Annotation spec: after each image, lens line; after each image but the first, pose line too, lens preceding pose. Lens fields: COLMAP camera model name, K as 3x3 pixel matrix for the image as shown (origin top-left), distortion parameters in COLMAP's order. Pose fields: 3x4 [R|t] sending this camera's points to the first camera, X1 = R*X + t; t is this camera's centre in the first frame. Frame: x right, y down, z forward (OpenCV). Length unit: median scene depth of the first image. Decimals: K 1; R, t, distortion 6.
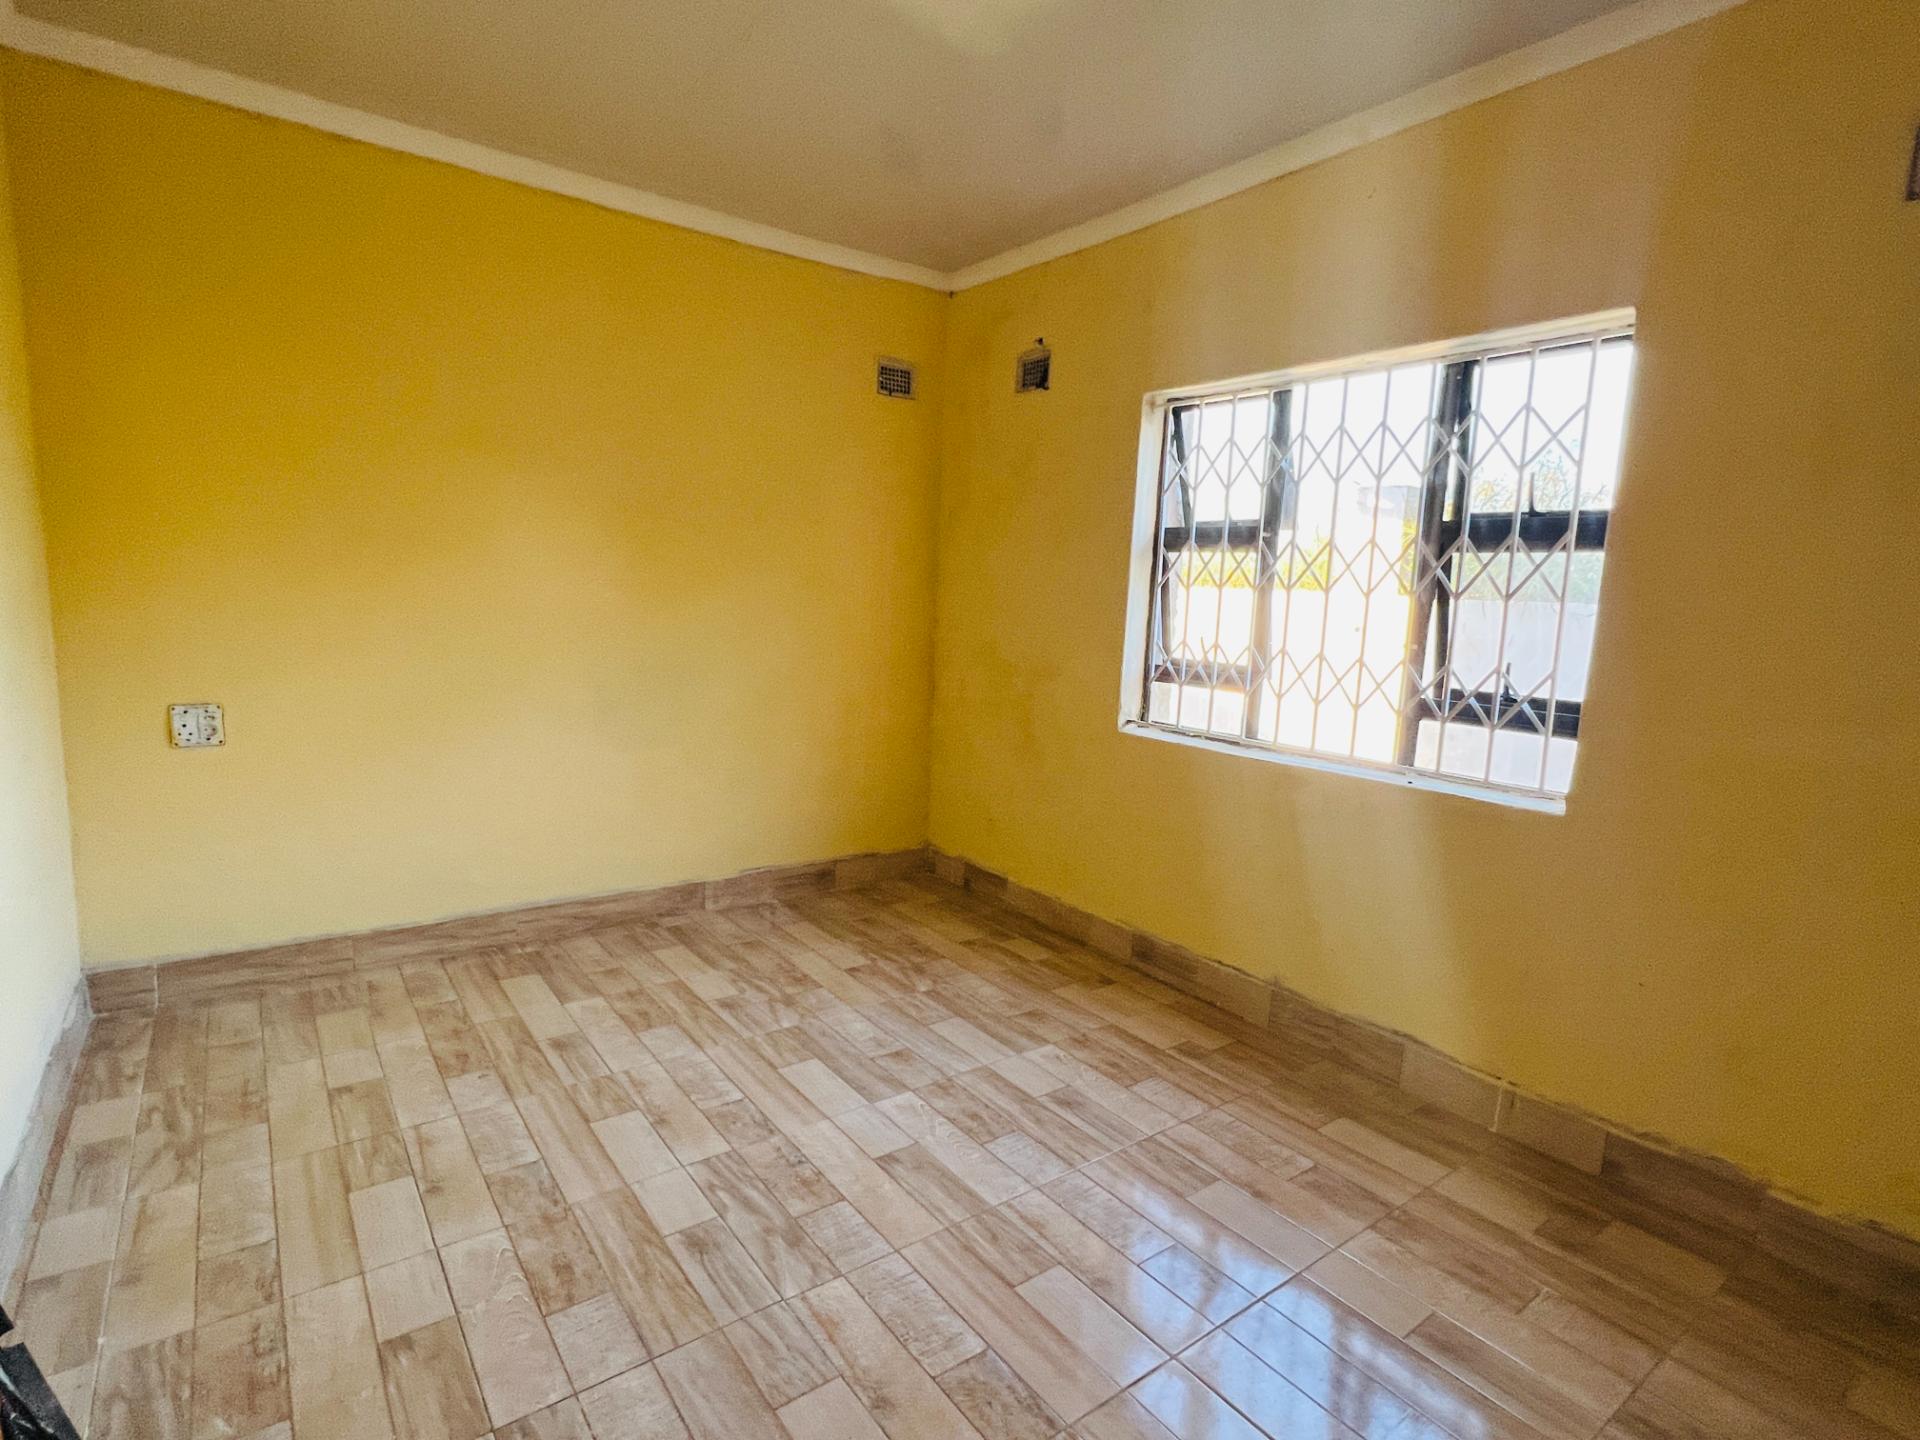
lens RADIAL K [[967.0, 0, 949.2], [0, 967.0, 732.4], [0, 0, 1]] dist [-0.003193, 0.000520]
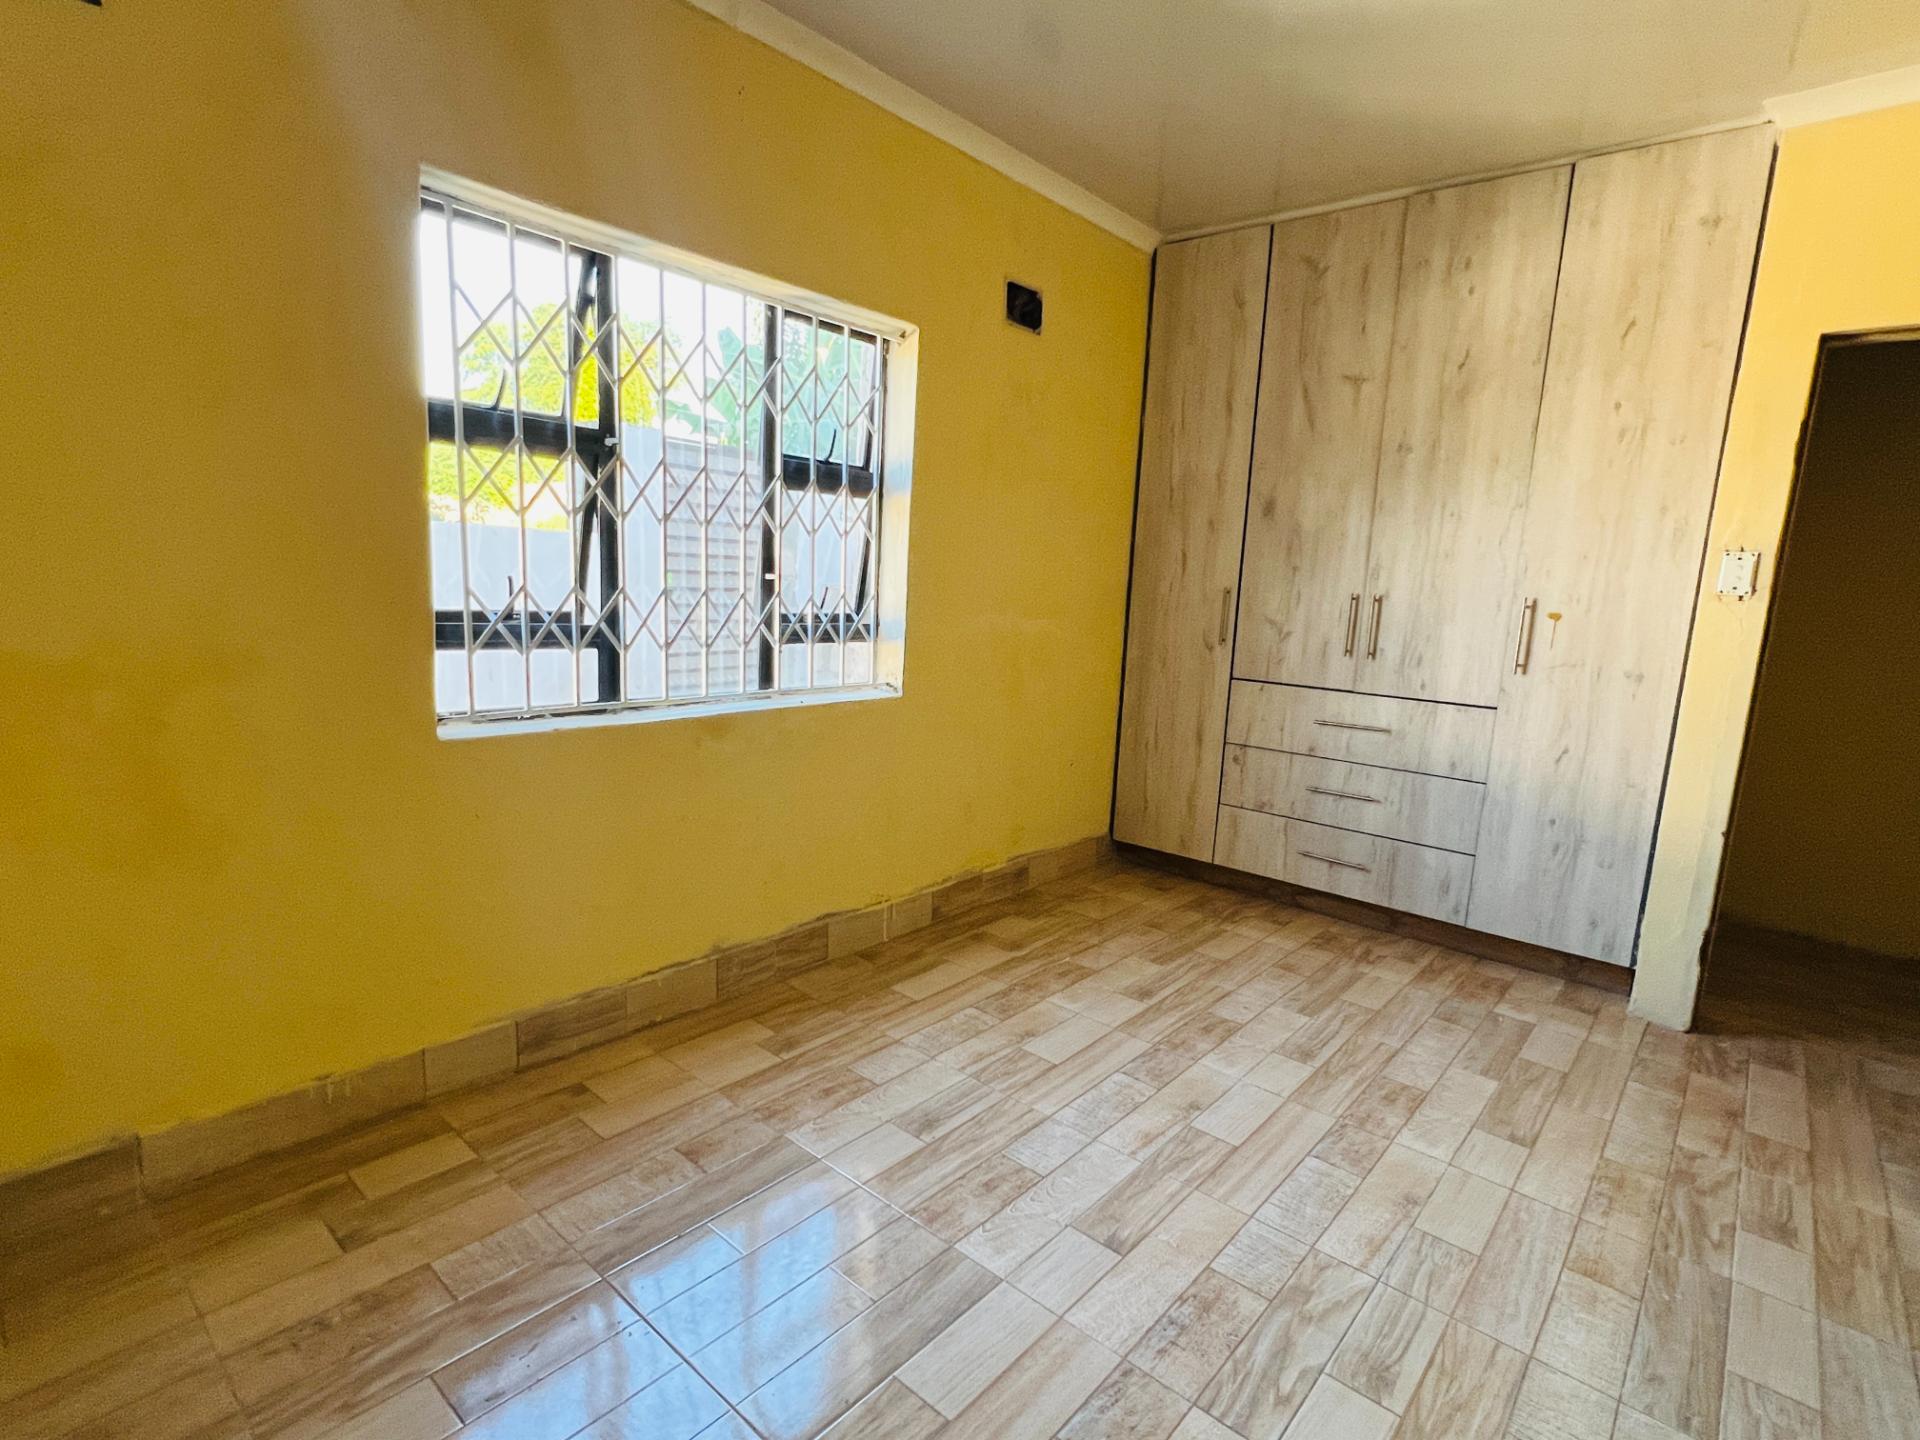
lens RADIAL K [[967.0, 0, 949.2], [0, 967.0, 732.4], [0, 0, 1]] dist [-0.003193, 0.000520]
pose [[-0.214754, -0.212960, 0.953168, -0.673733], [0.083330, 0.968384, 0.235134, -0.173652], [-0.973107, 0.129924, -0.190218, 1.149424]]
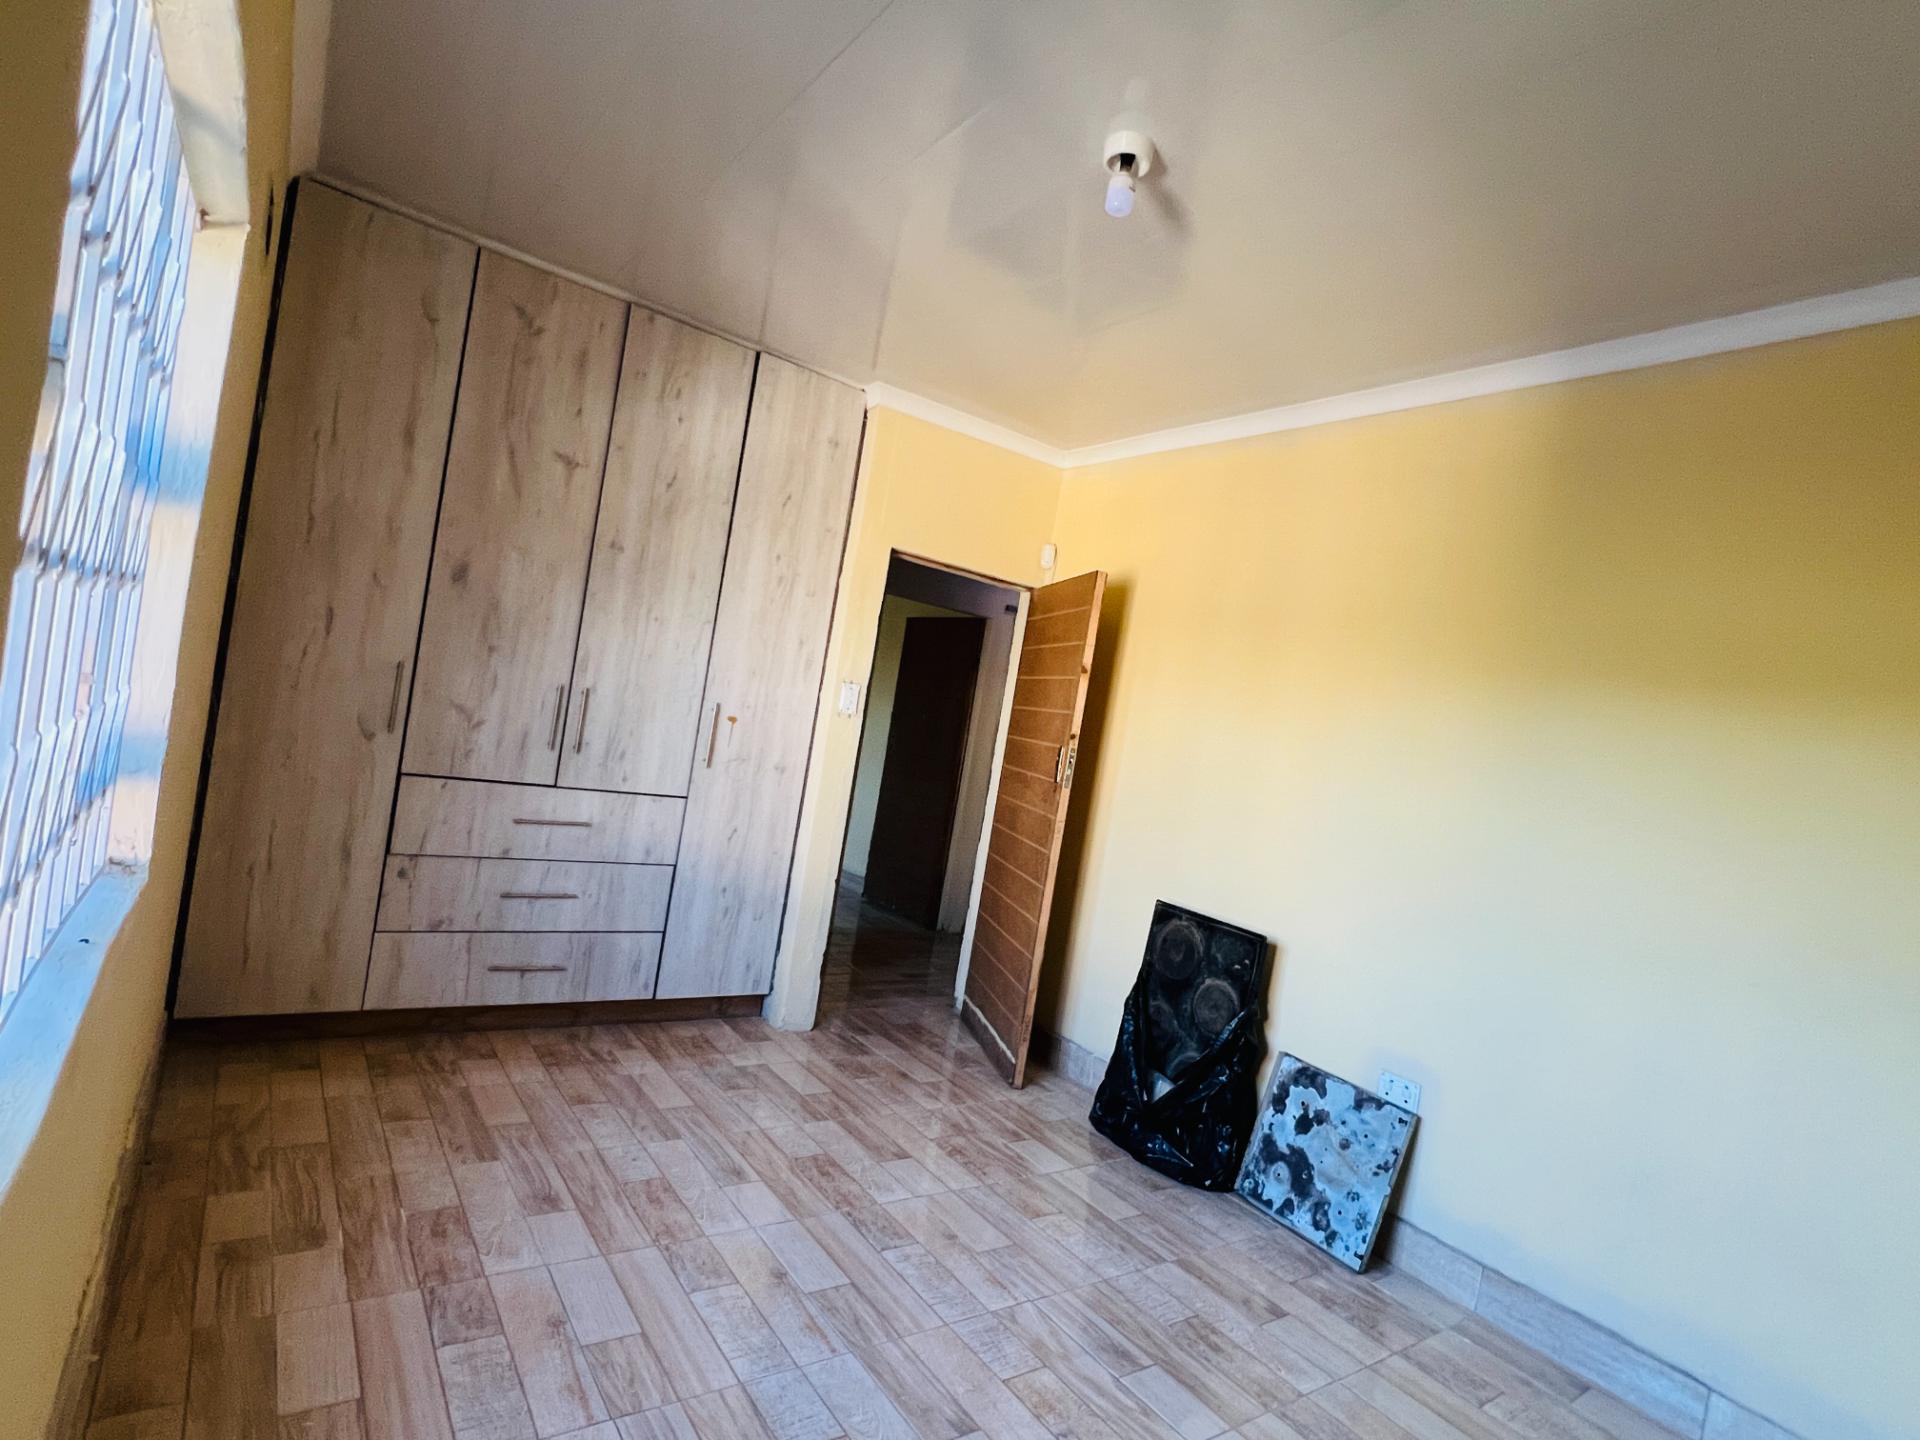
lens RADIAL K [[967.0, 0, 949.2], [0, 967.0, 732.4], [0, 0, 1]] dist [-0.003193, 0.000520]
pose [[-0.979489, -0.201176, 0.011352, 0.054589], [-0.196813, 0.967284, 0.160084, -0.247095], [-0.043186, 0.154566, -0.987038, 1.603994]]
